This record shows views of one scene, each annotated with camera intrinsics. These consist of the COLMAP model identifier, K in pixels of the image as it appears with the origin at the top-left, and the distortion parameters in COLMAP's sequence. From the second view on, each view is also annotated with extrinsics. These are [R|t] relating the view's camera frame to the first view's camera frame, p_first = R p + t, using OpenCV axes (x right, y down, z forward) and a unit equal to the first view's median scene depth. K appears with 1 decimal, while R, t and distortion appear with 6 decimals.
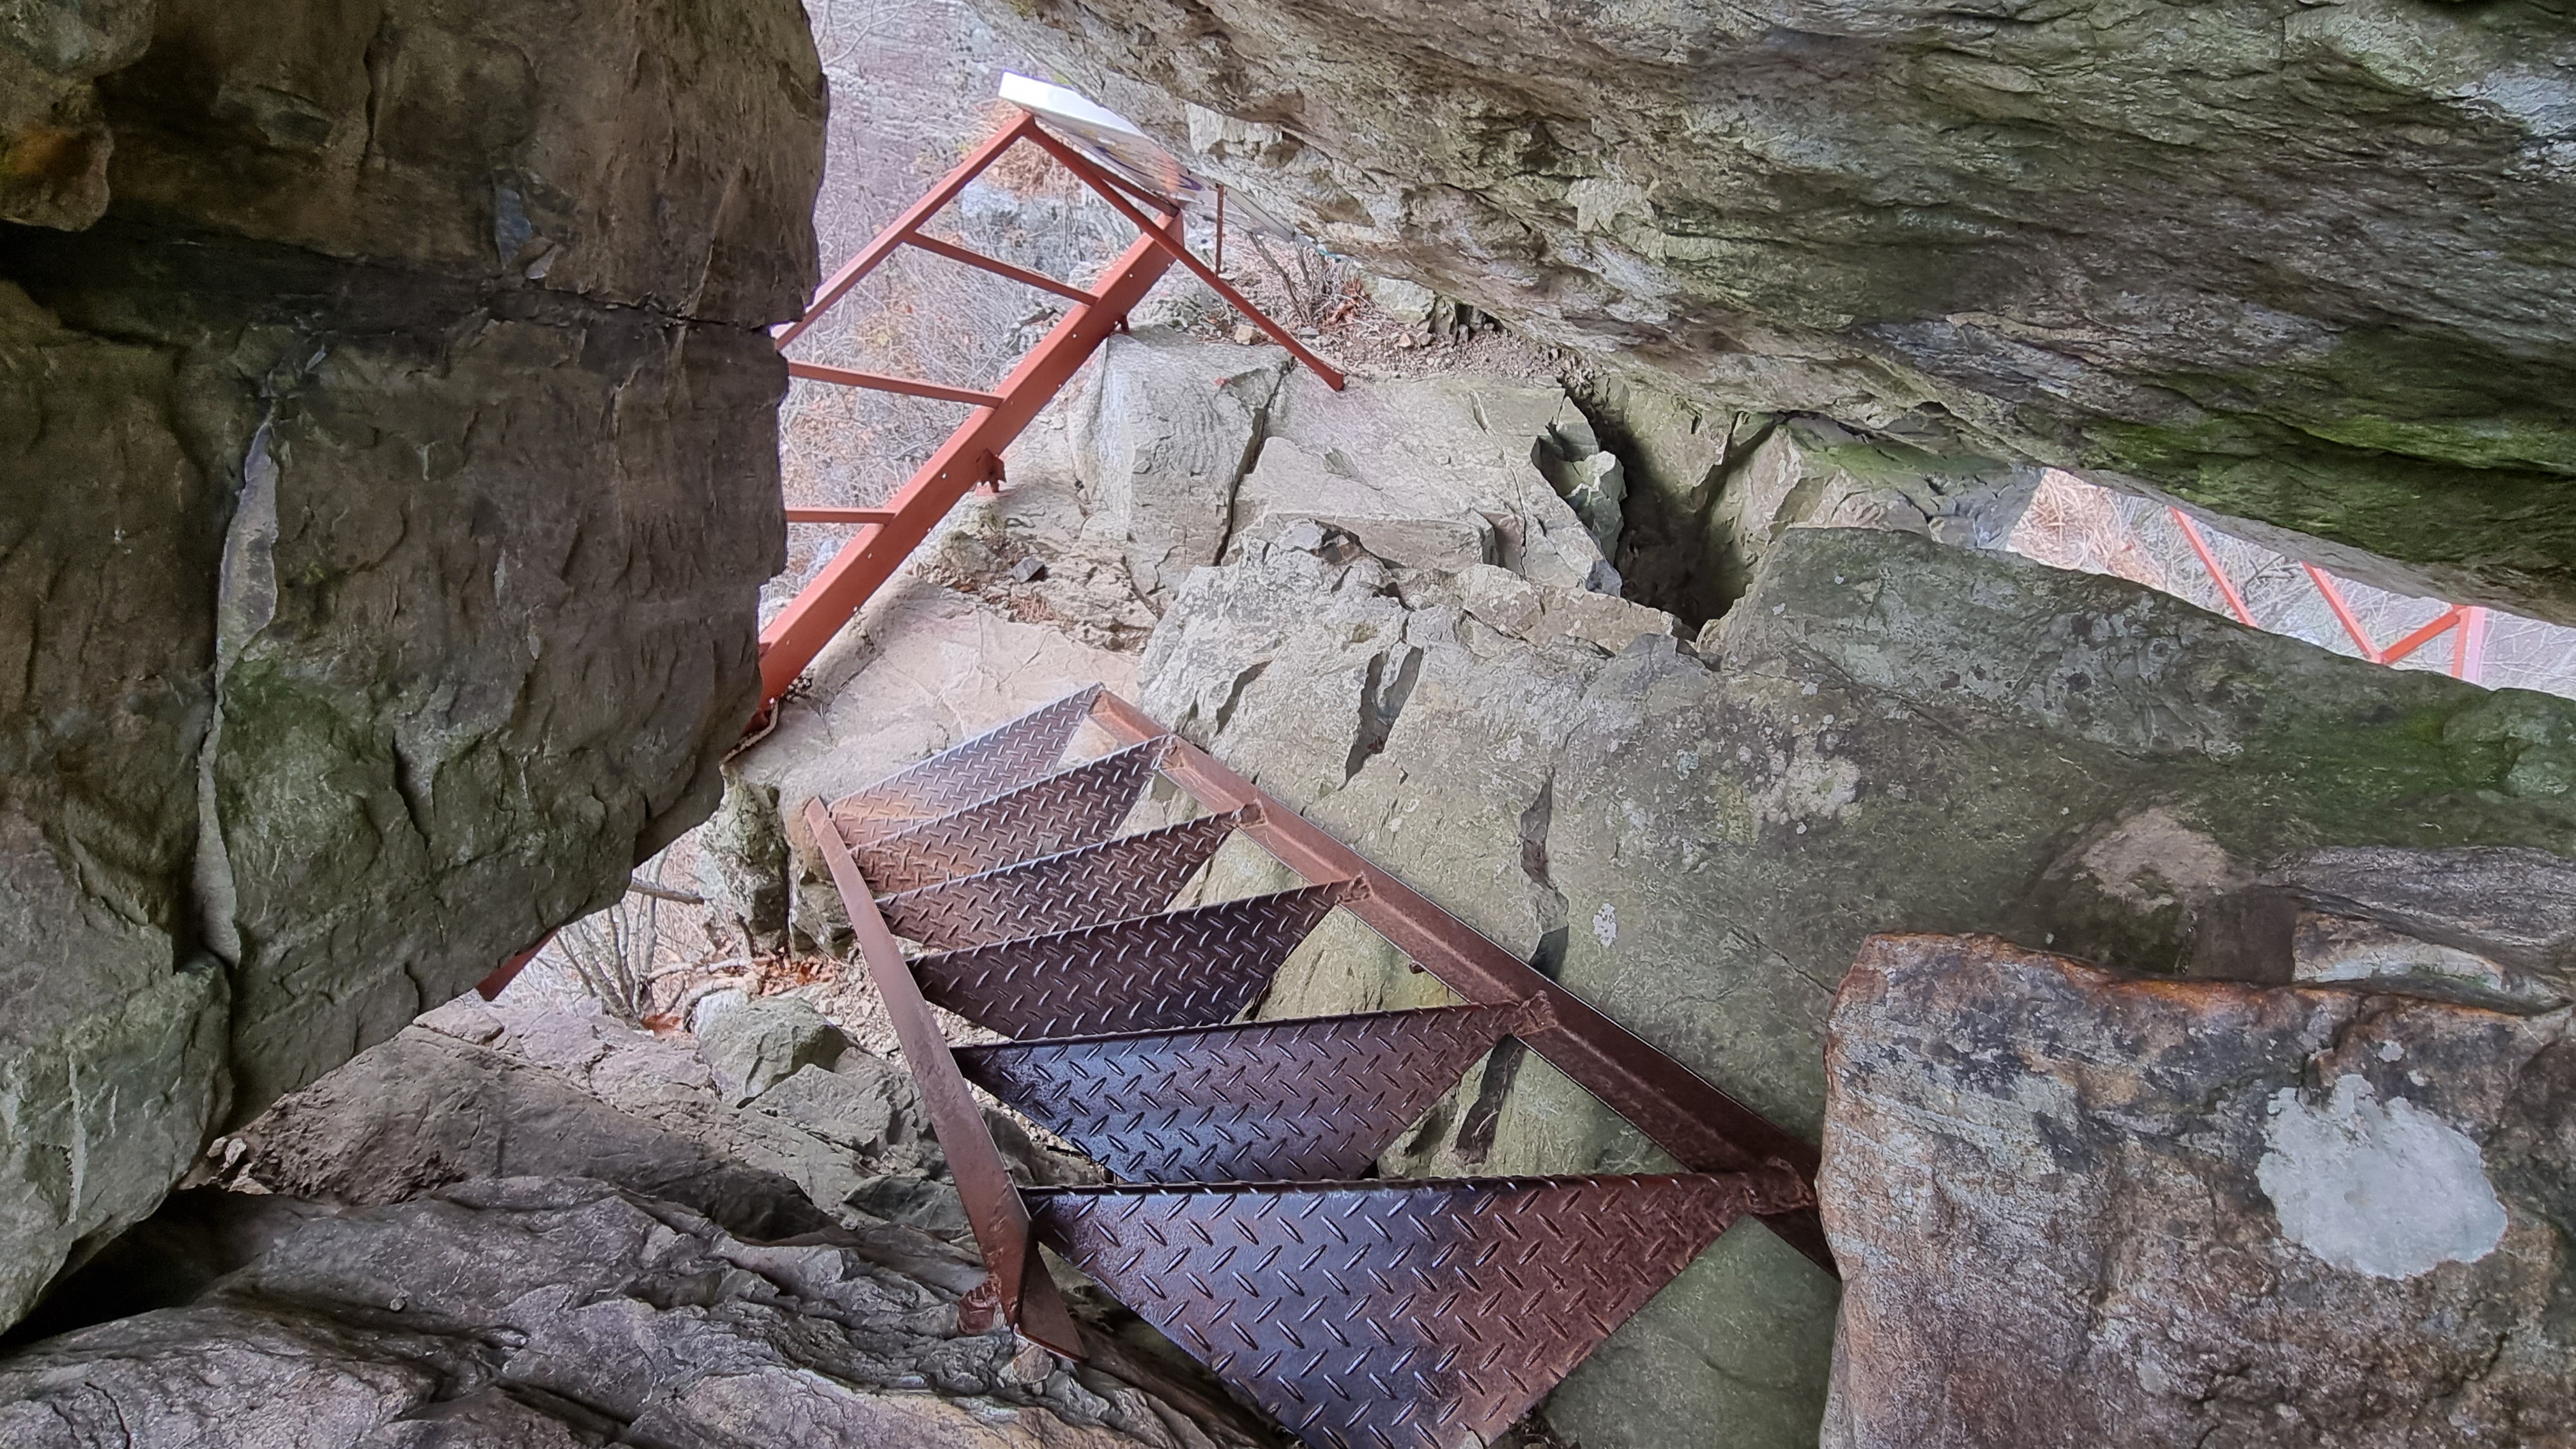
lens RADIAL K [[1322.8, 0, 1285.4], [0, 1322.8, 717.1], [0, 0, 1]] dist [-0.000400, 0.000856]
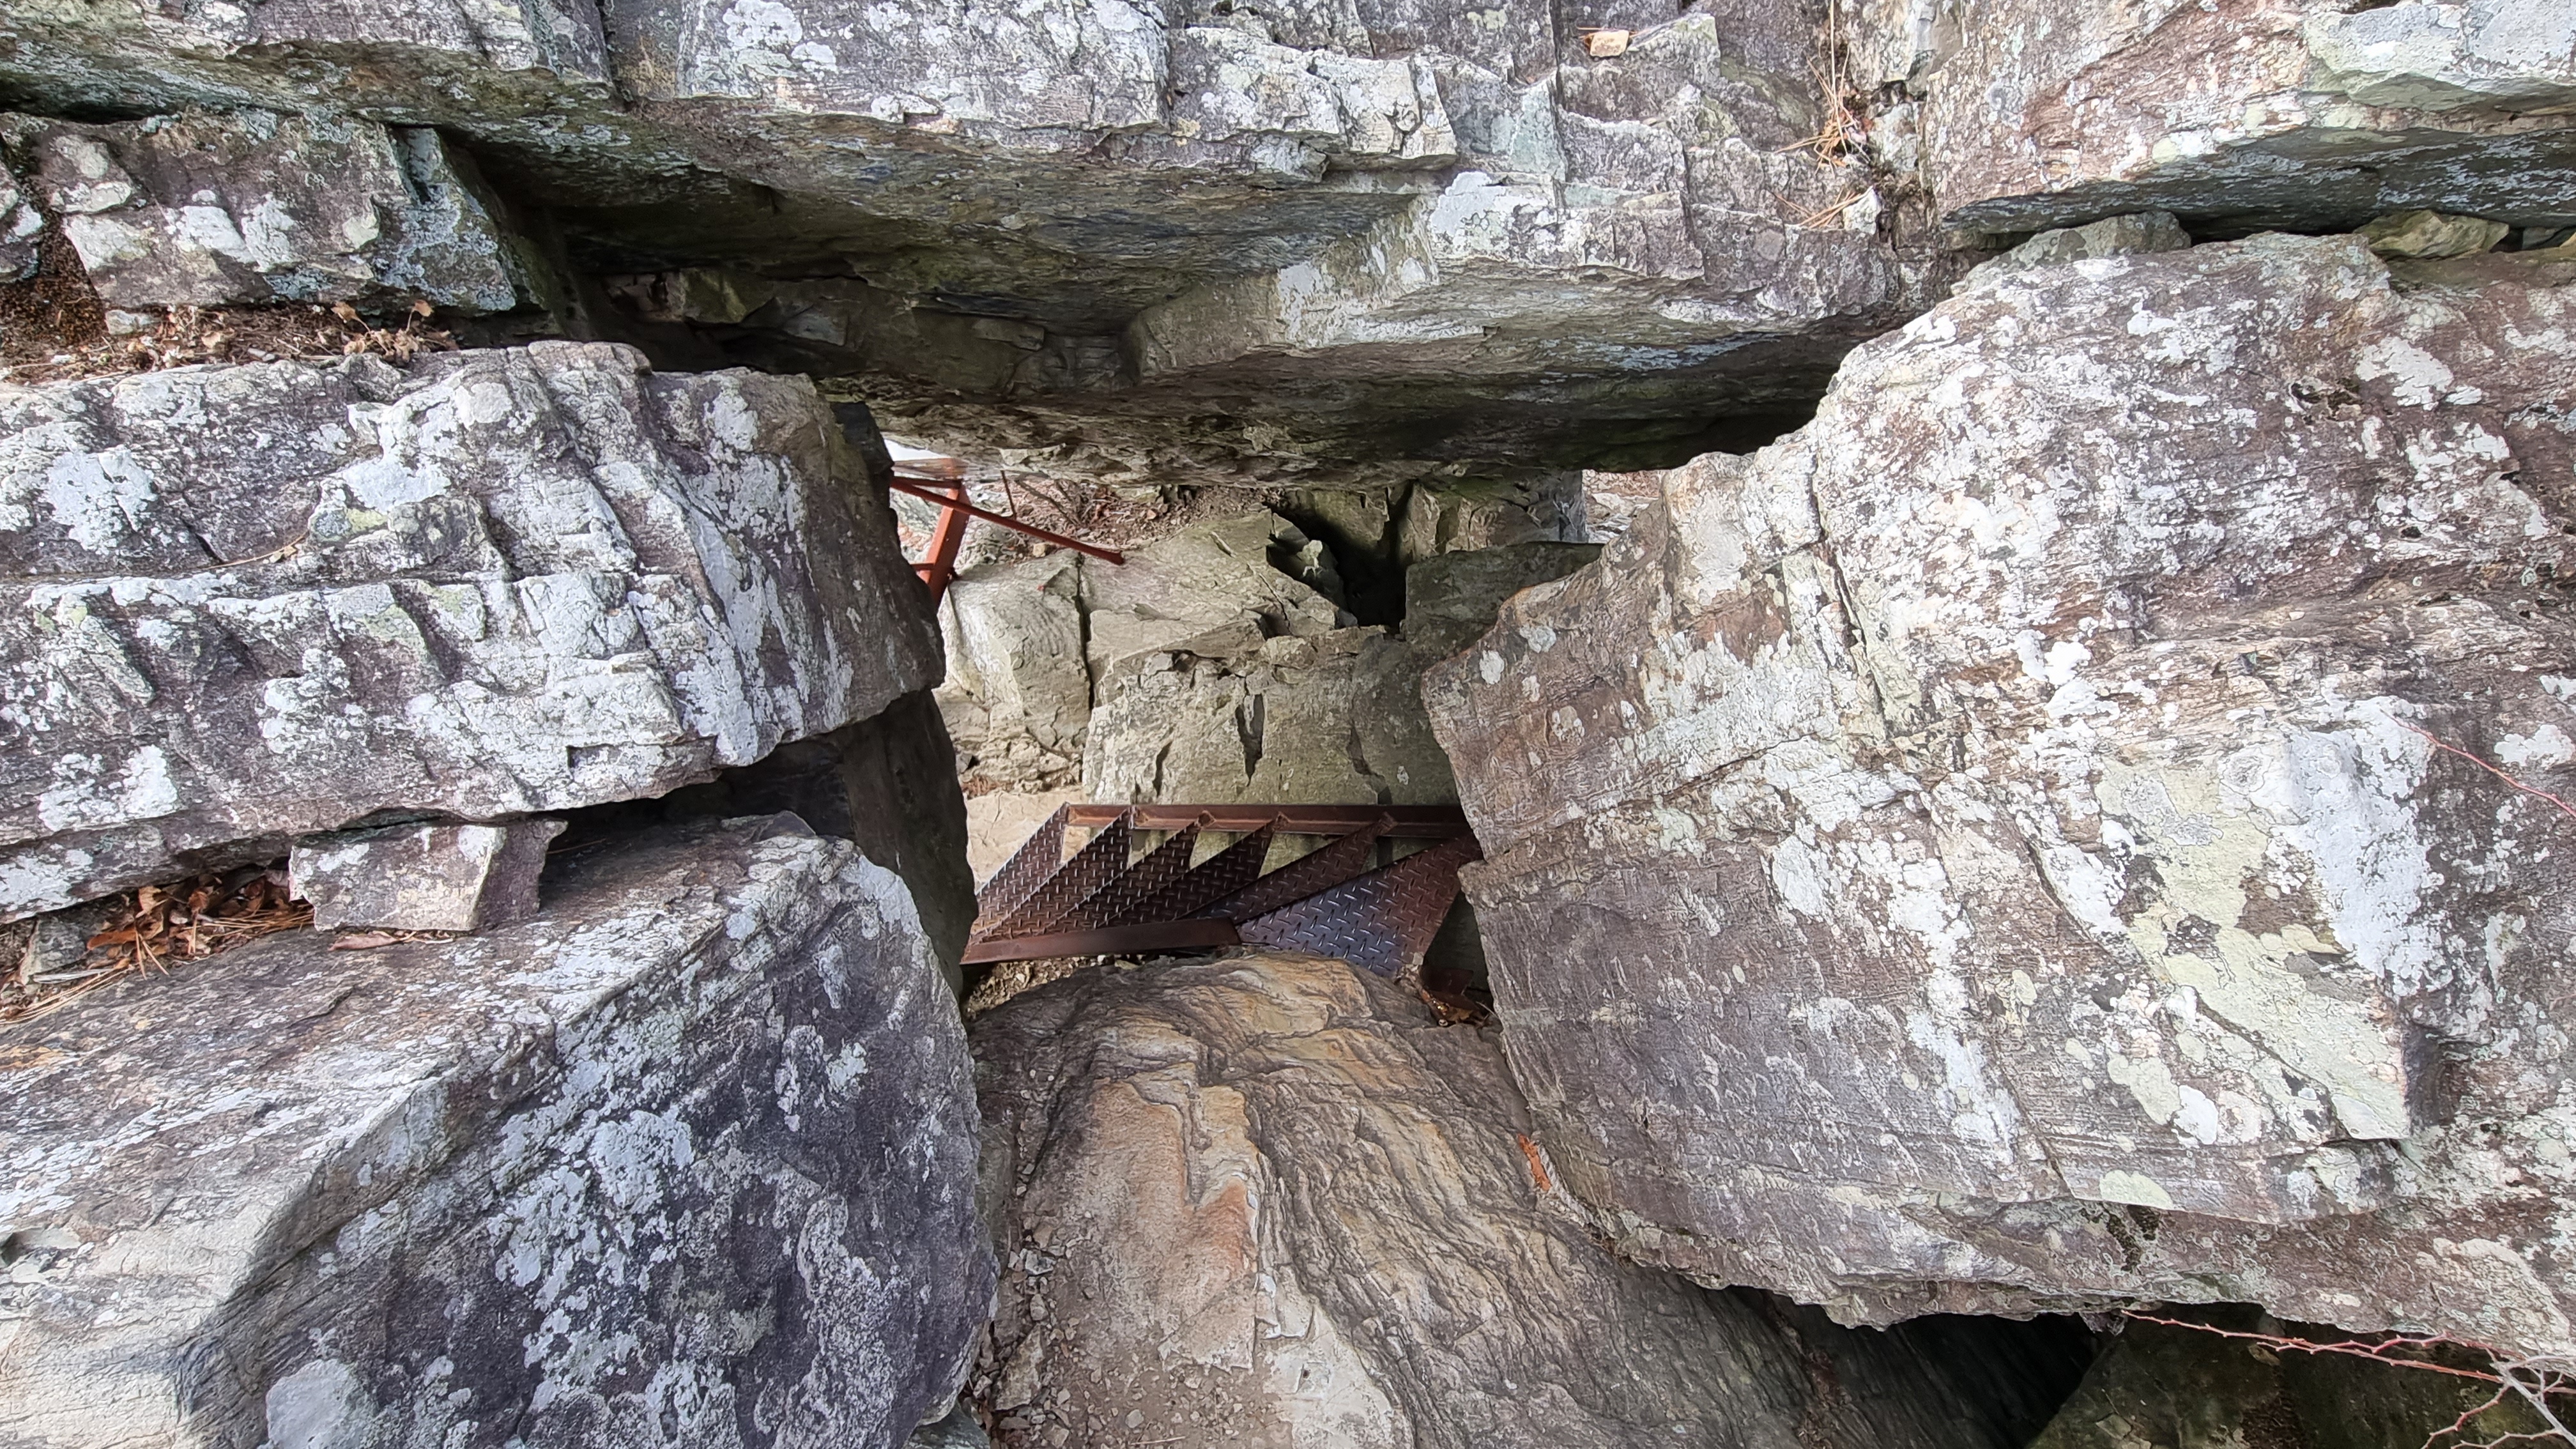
lens RADIAL K [[1322.8, 0, 1292.5], [0, 1322.8, 713.1], [0, 0, 1]] dist [-0.000400, 0.000856]
pose [[0.916393, -0.364739, 0.164891, -0.090009], [0.378060, 0.924014, -0.057177, 0.050802], [-0.131507, 0.114736, 0.984653, -0.416674]]
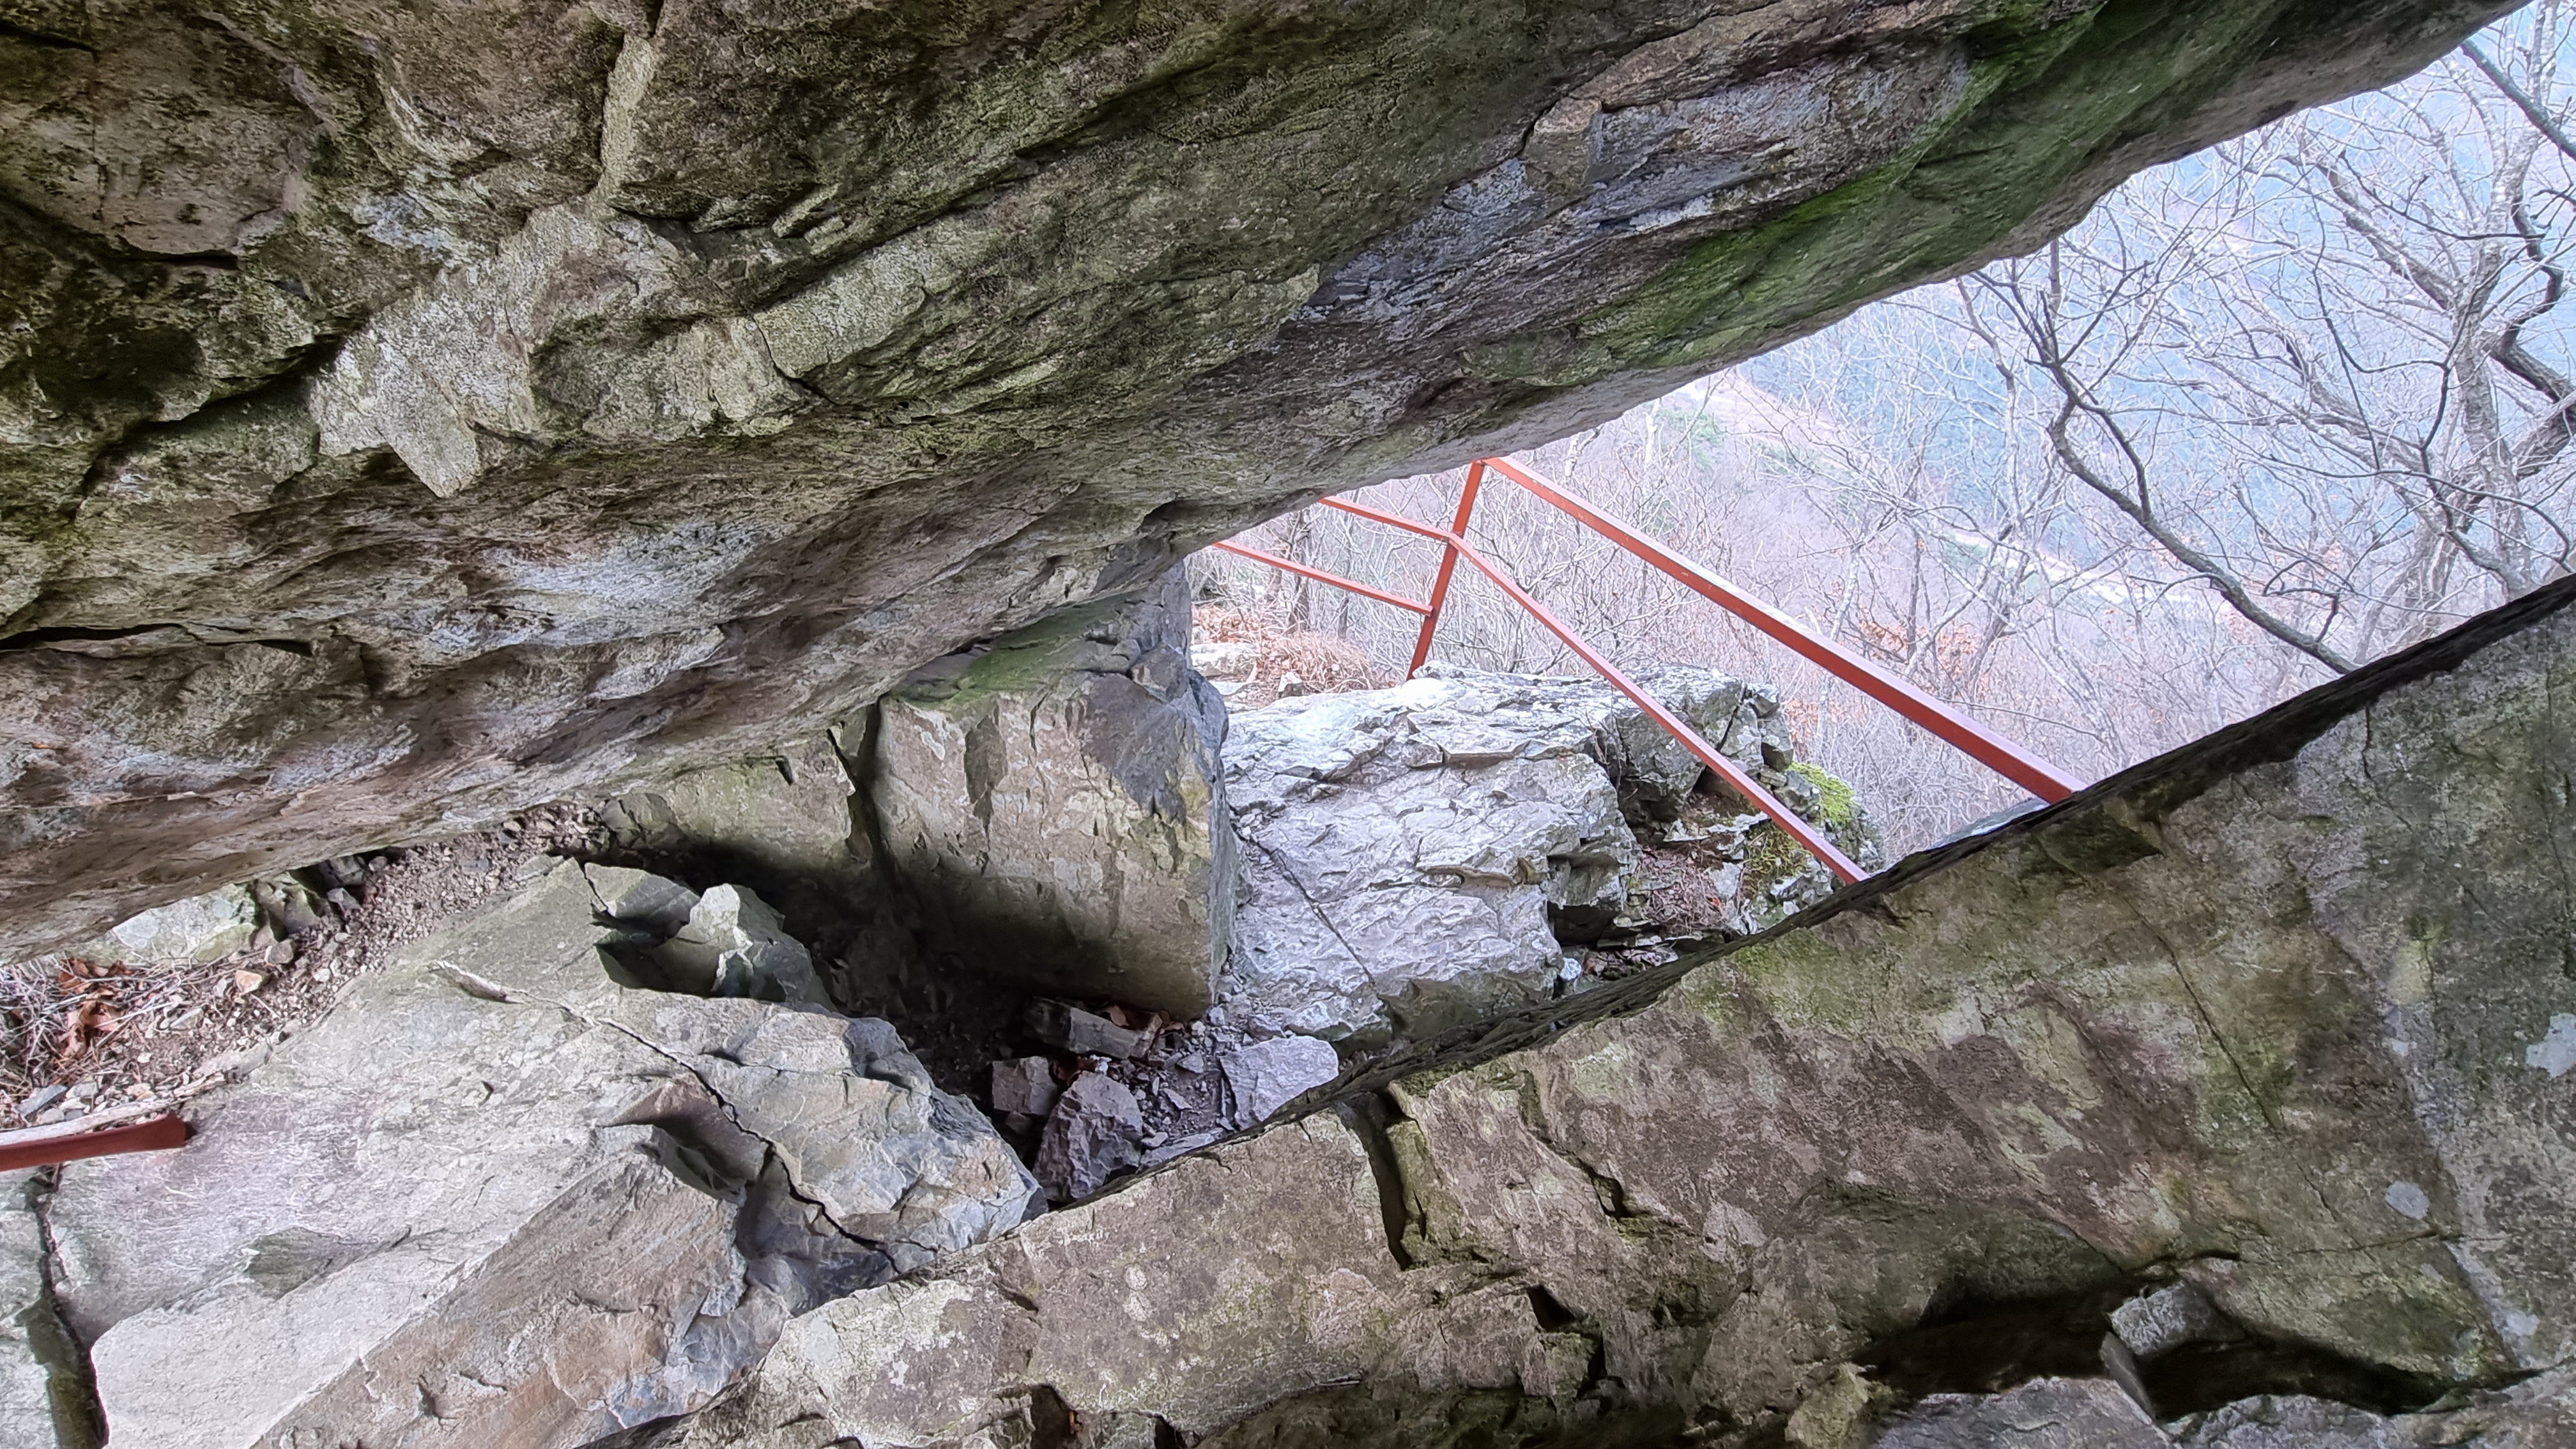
lens RADIAL K [[1322.8, 0, 1294.1], [0, 1322.8, 718.2], [0, 0, 1]] dist [-0.000400, 0.000856]
pose [[0.543073, -0.574893, 0.612022, 0.060041], [0.688951, 0.721740, 0.066620, -0.115363], [-0.480020, 0.385474, 0.788030, 0.363593]]
